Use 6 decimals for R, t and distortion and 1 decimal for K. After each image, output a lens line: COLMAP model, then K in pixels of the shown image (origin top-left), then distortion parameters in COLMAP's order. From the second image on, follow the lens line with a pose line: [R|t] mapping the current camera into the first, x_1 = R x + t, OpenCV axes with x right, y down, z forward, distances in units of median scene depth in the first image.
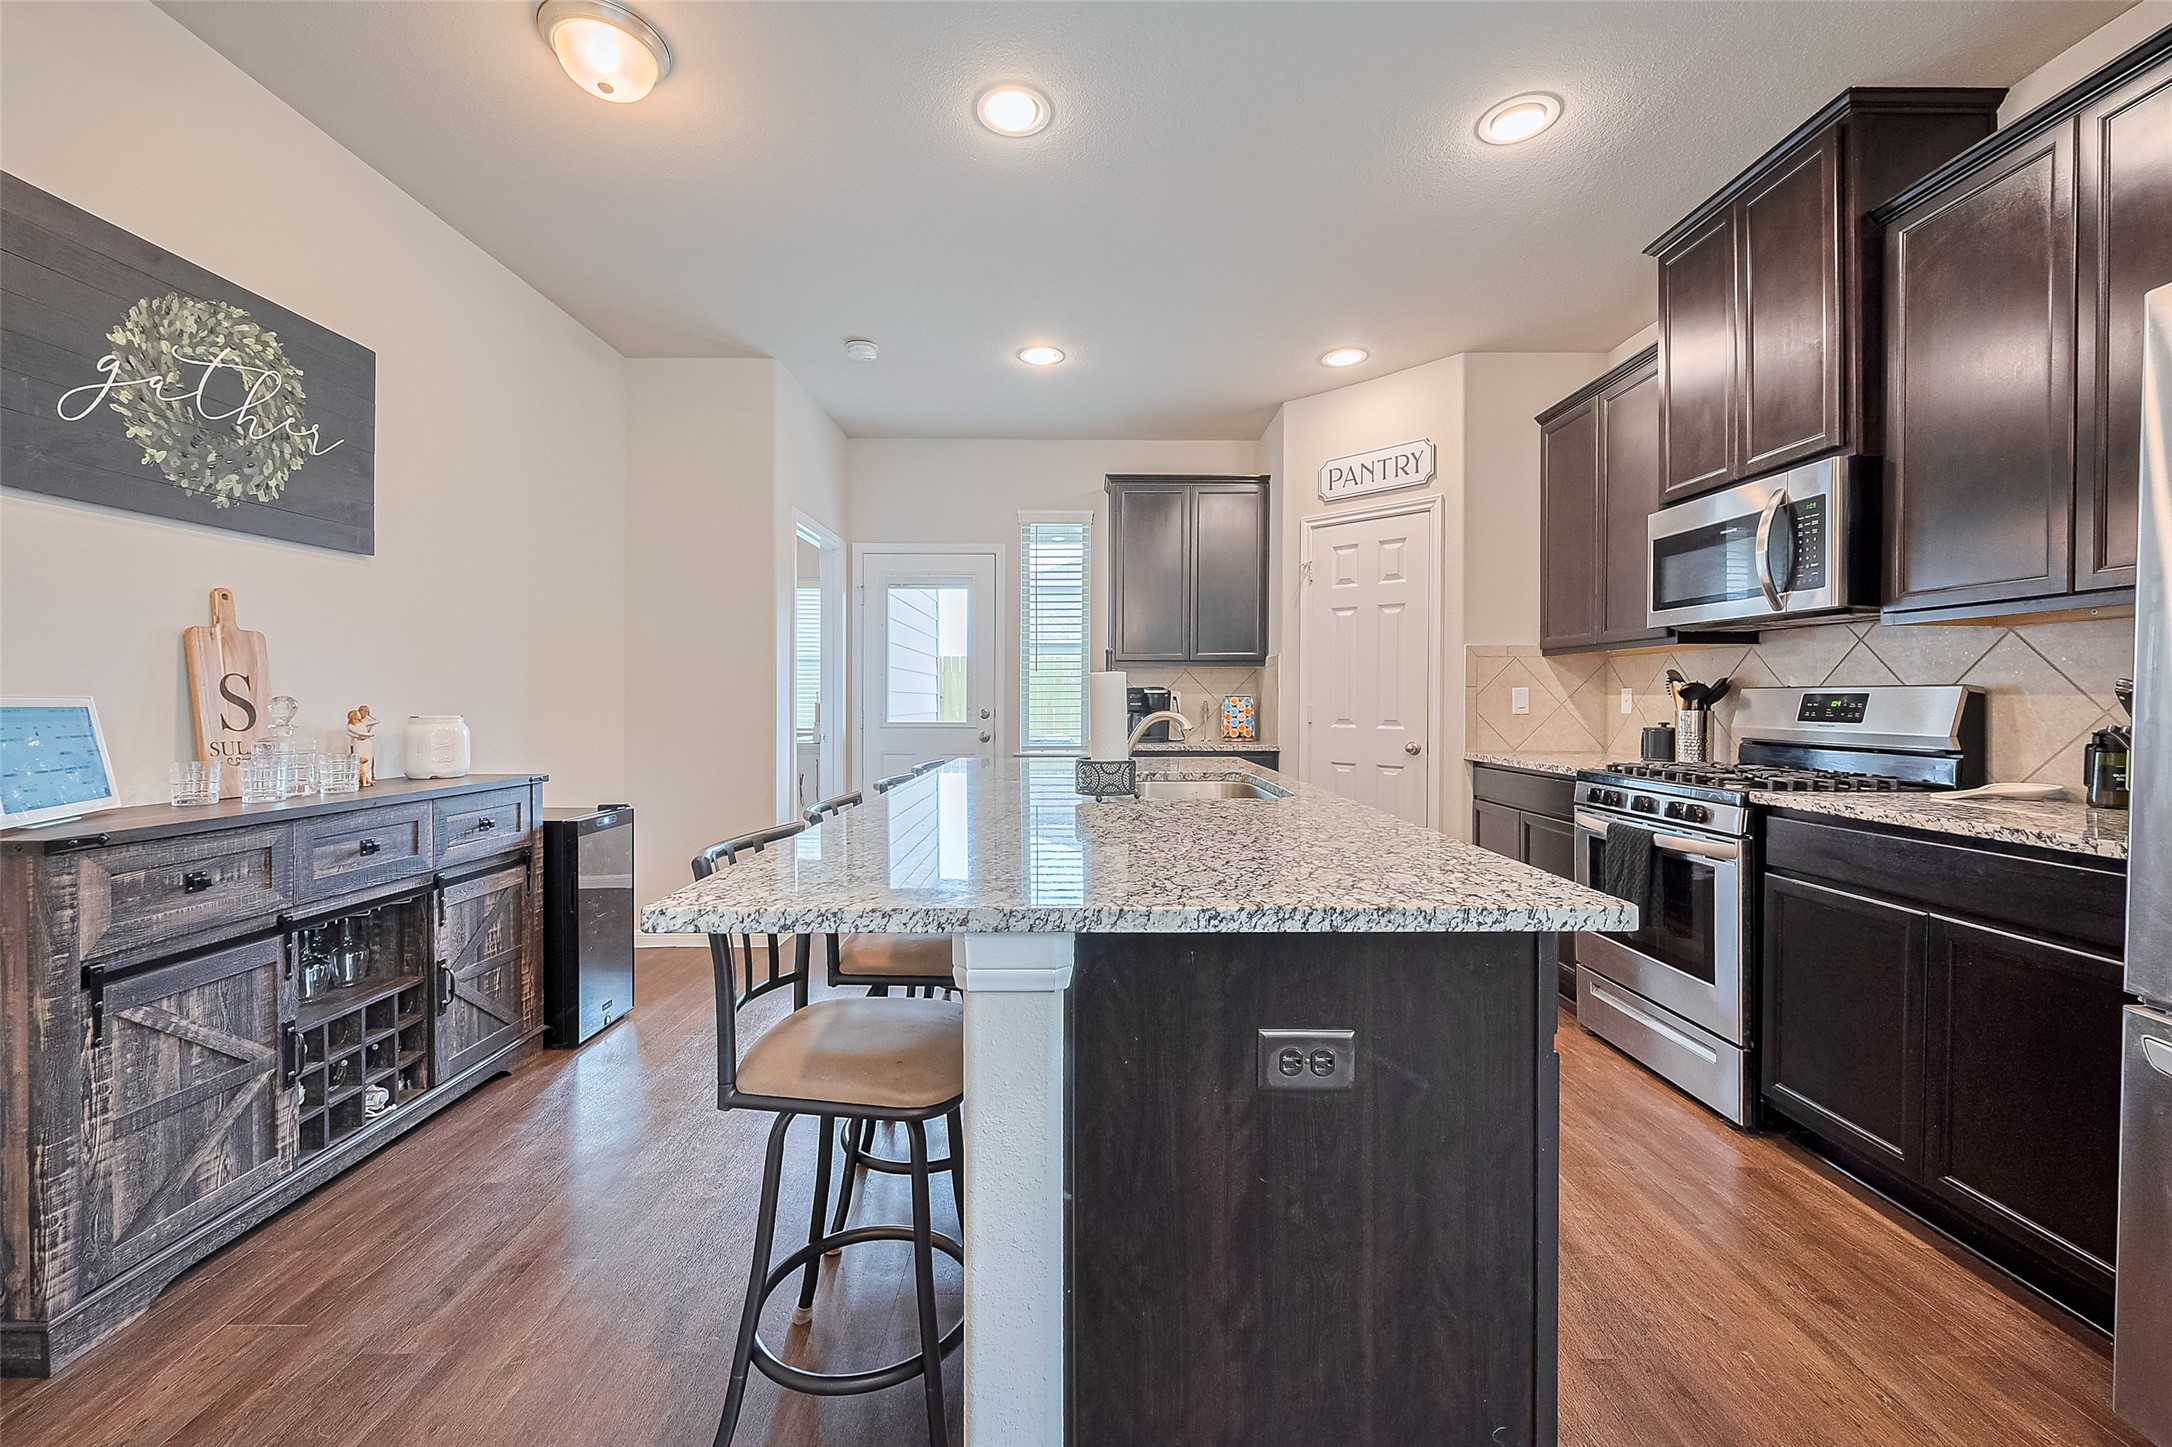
lens RADIAL K [[866.0, 0, 1089.1], [0, 866.0, 703.0], [0, 0, 1]] dist [-0.000271, 0.000086]
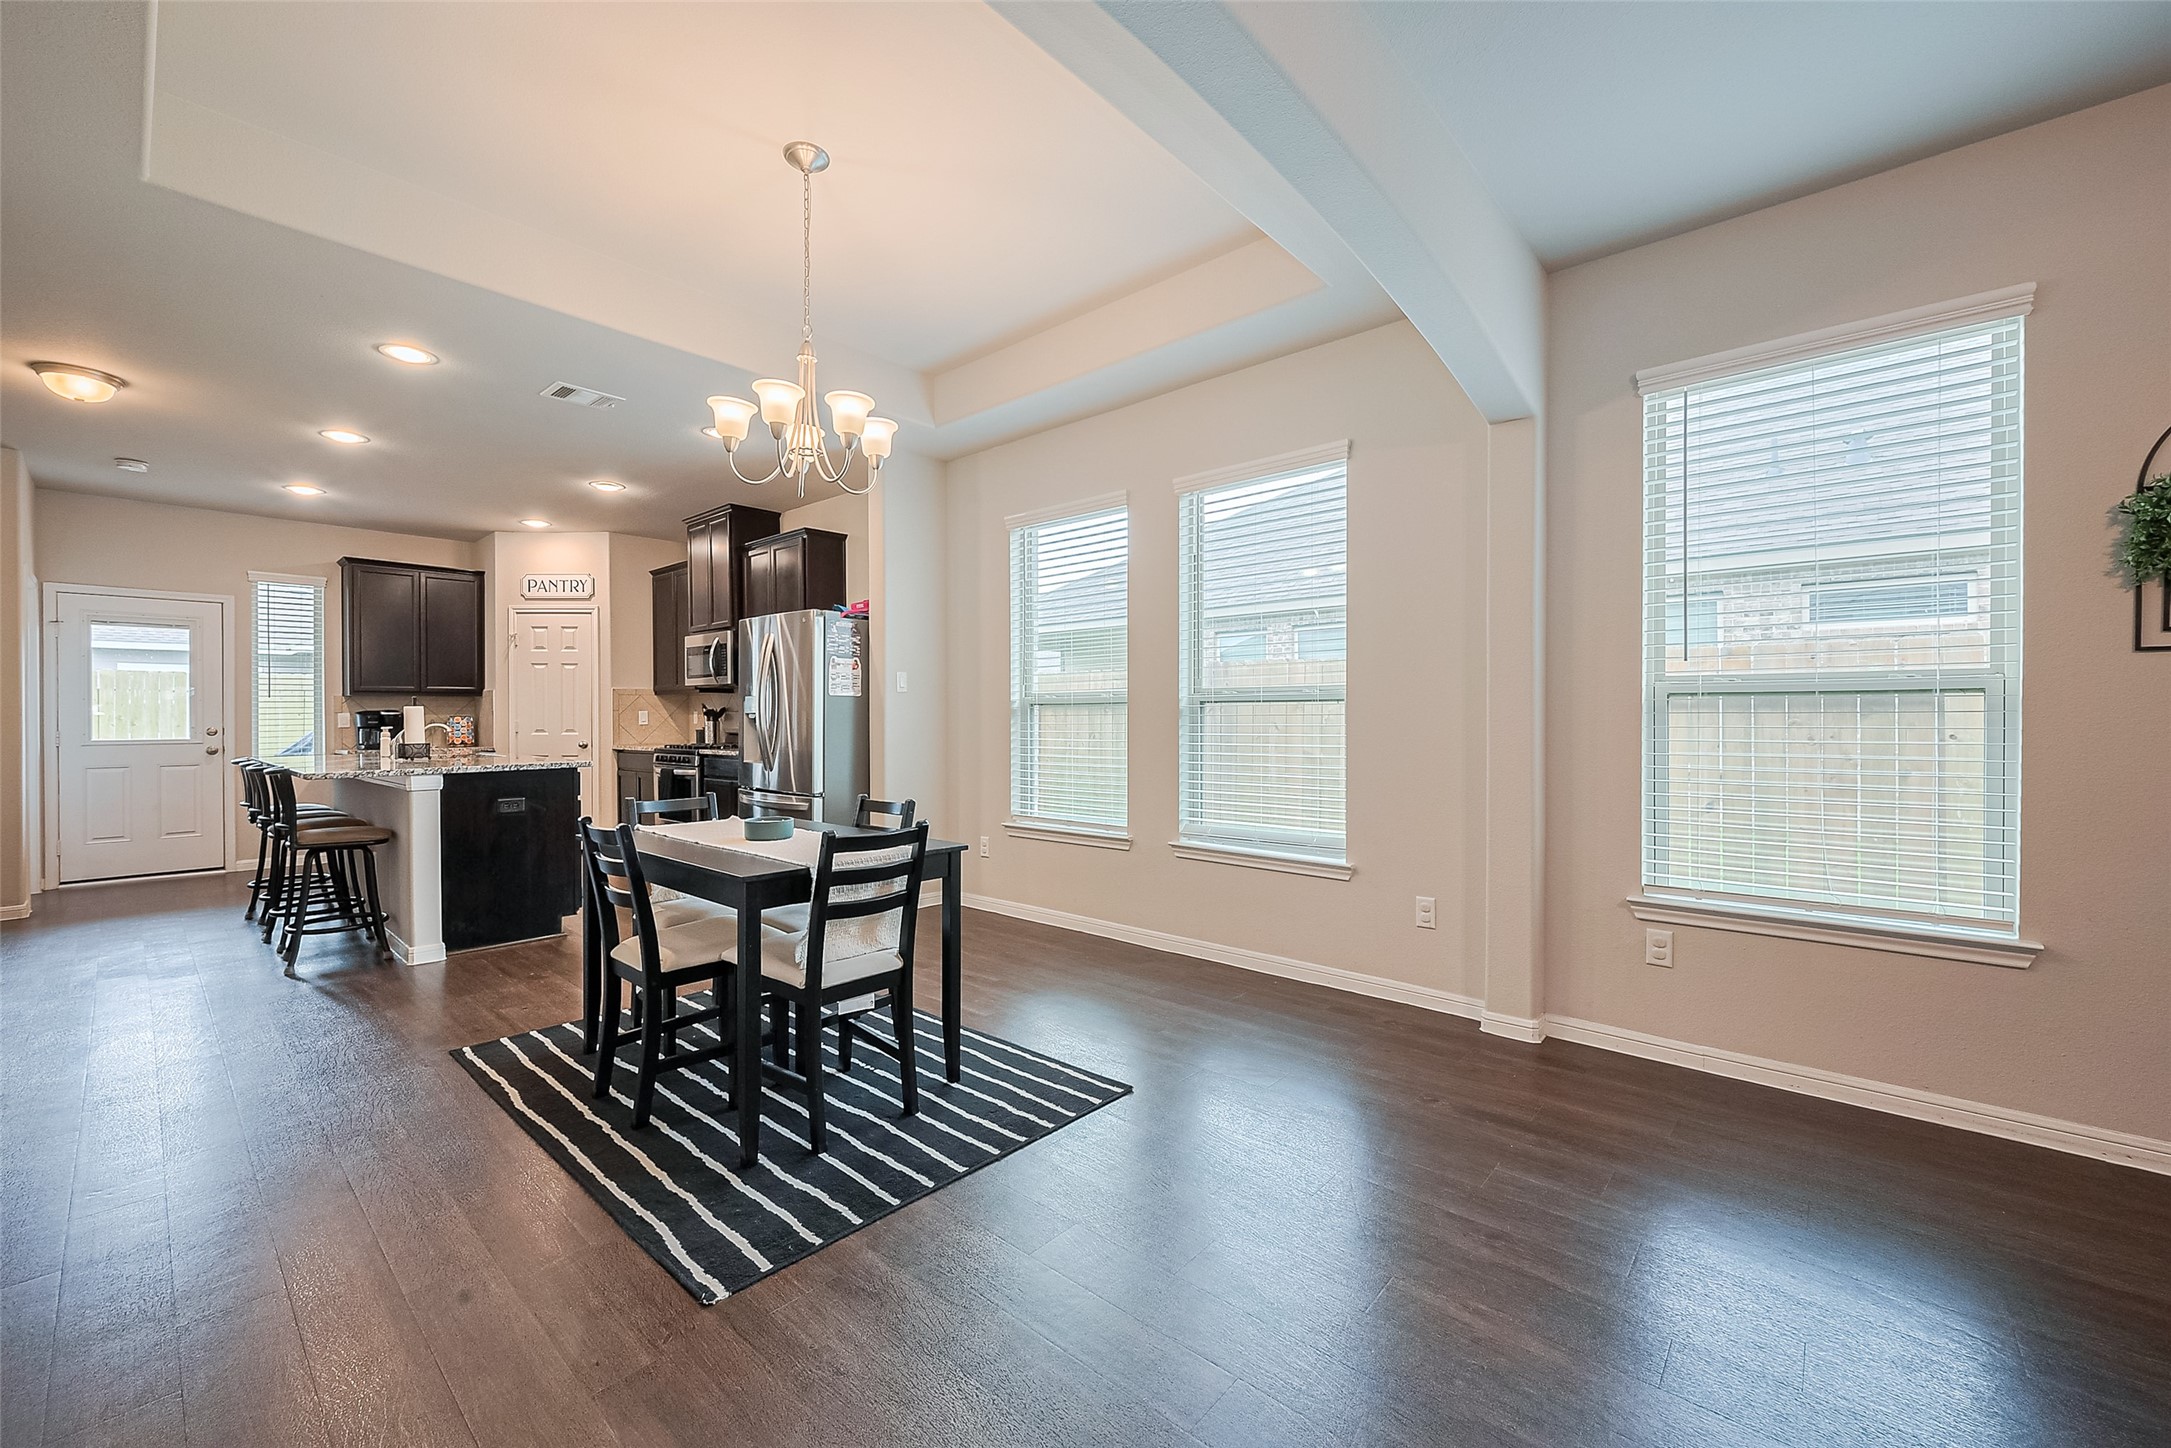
lens RADIAL K [[865.6, 0, 1092.8], [0, 865.6, 725.0], [0, 0, 1]] dist [-0.000271, 0.000086]
pose [[0.673920, -0.012027, 0.738706, -0.393338], [0.010977, 0.999920, 0.006266, 0.018904], [-0.738723, 0.003886, 0.673998, -1.629505]]
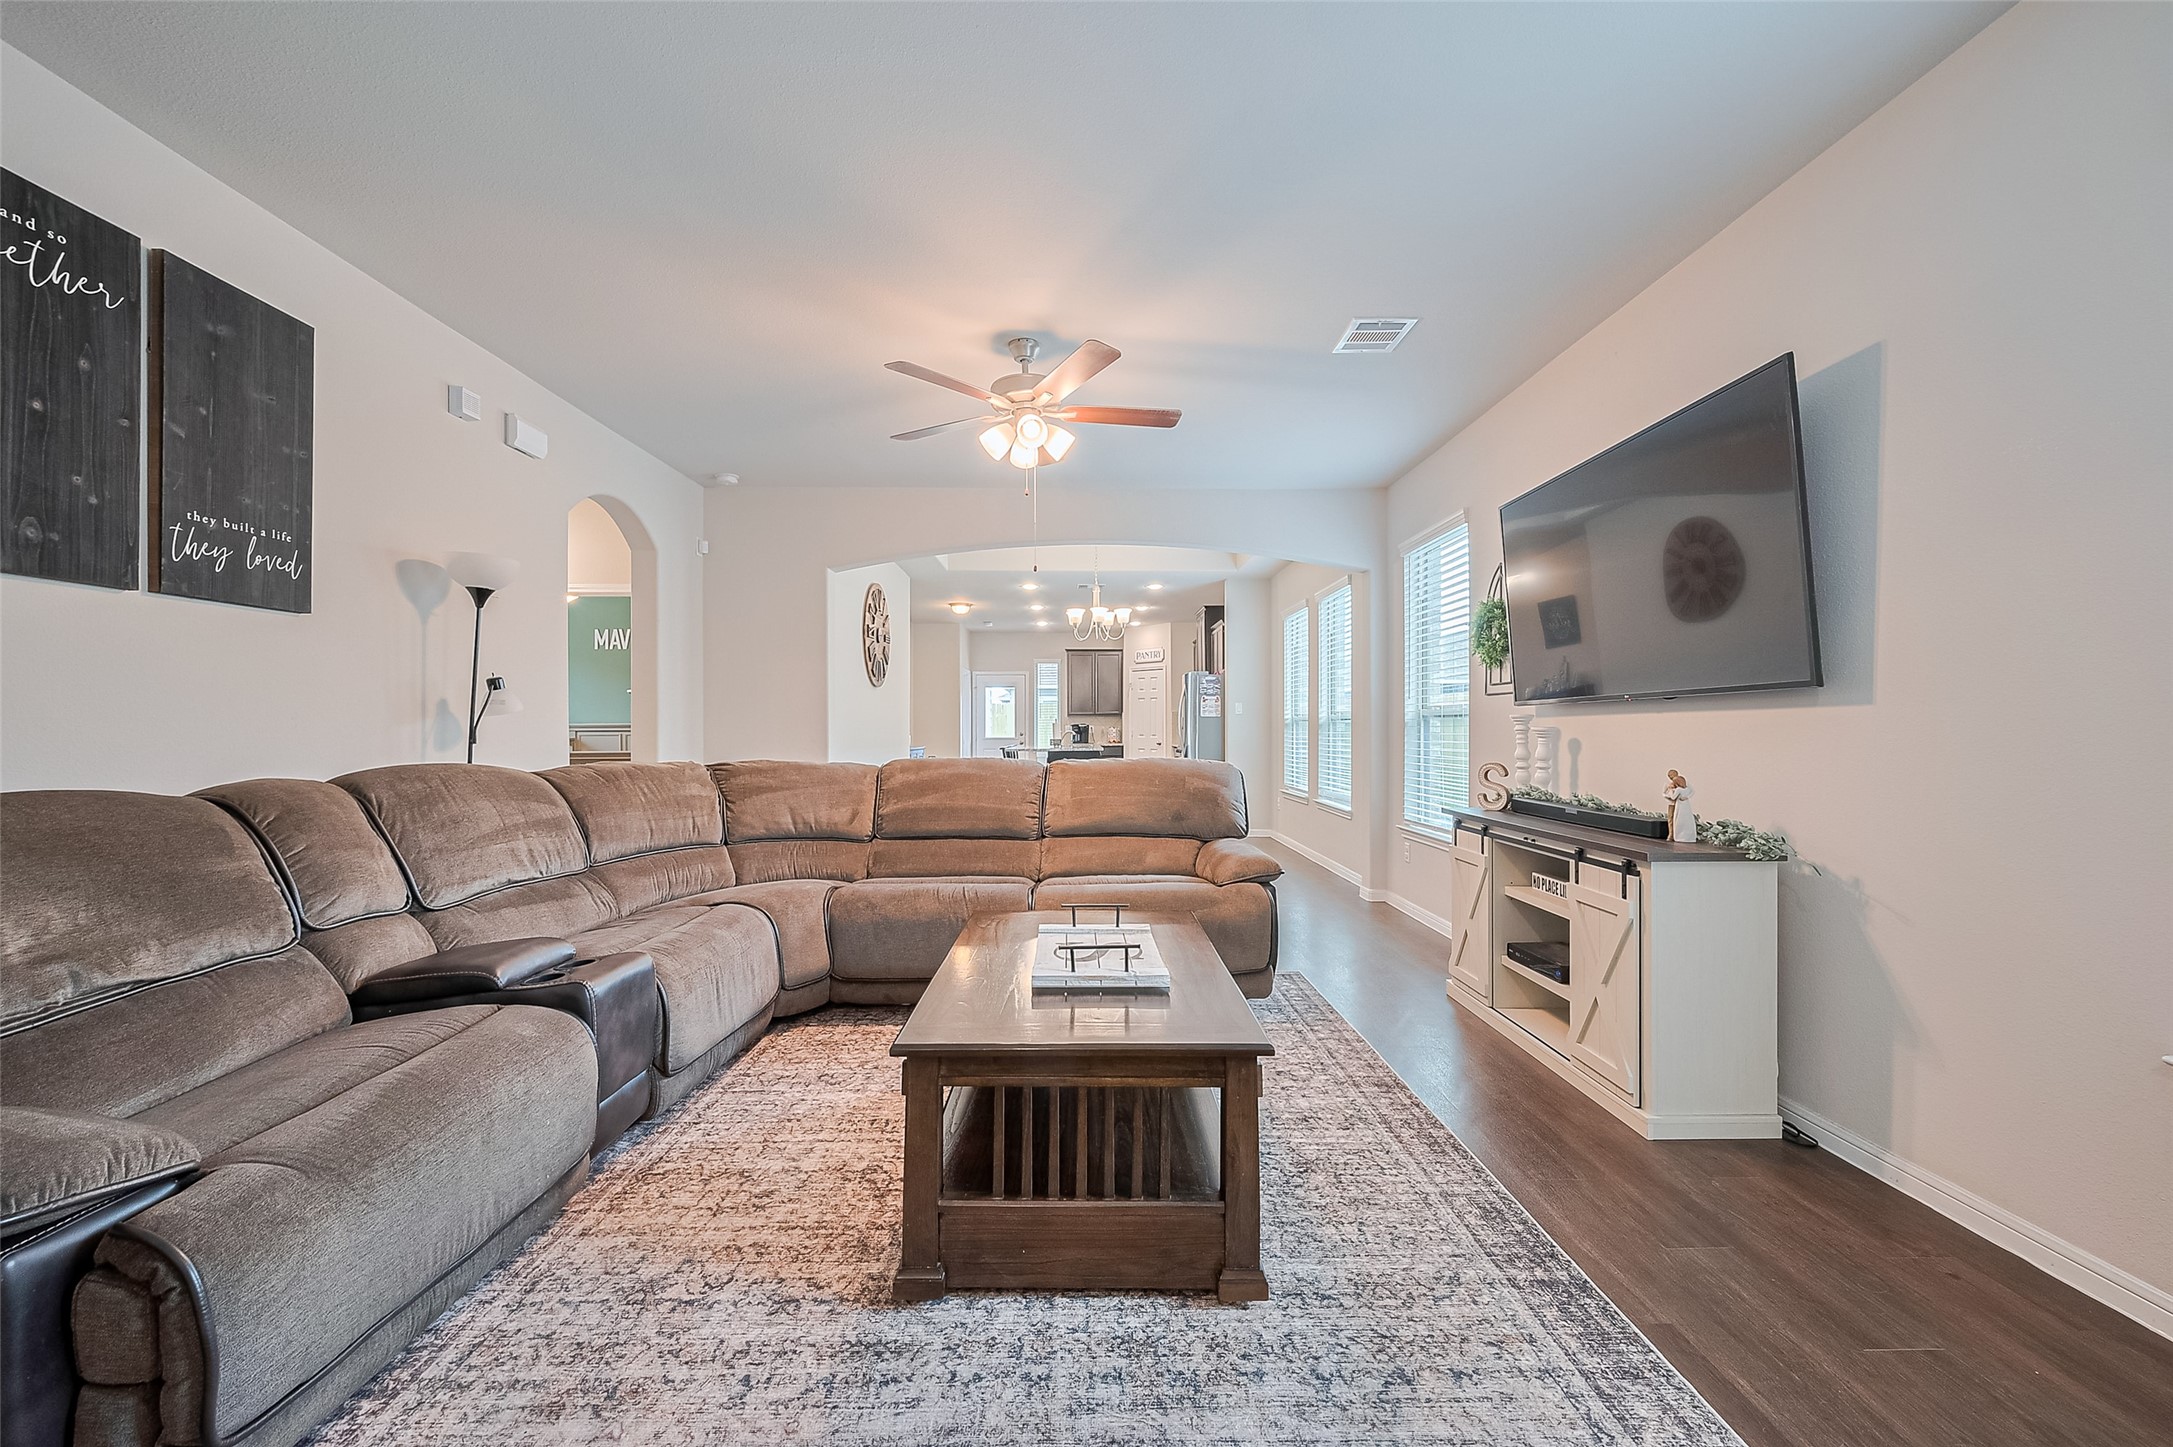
lens RADIAL K [[866.4, 0, 1094.5], [0, 866.4, 723.7], [0, 0, 1]] dist [-0.000271, 0.000086]
pose [[0.999819, -0.009868, 0.016261, 0.133839], [0.010079, 0.999865, -0.012989, 0.028790], [-0.016131, 0.013150, 0.999783, -3.572533]]
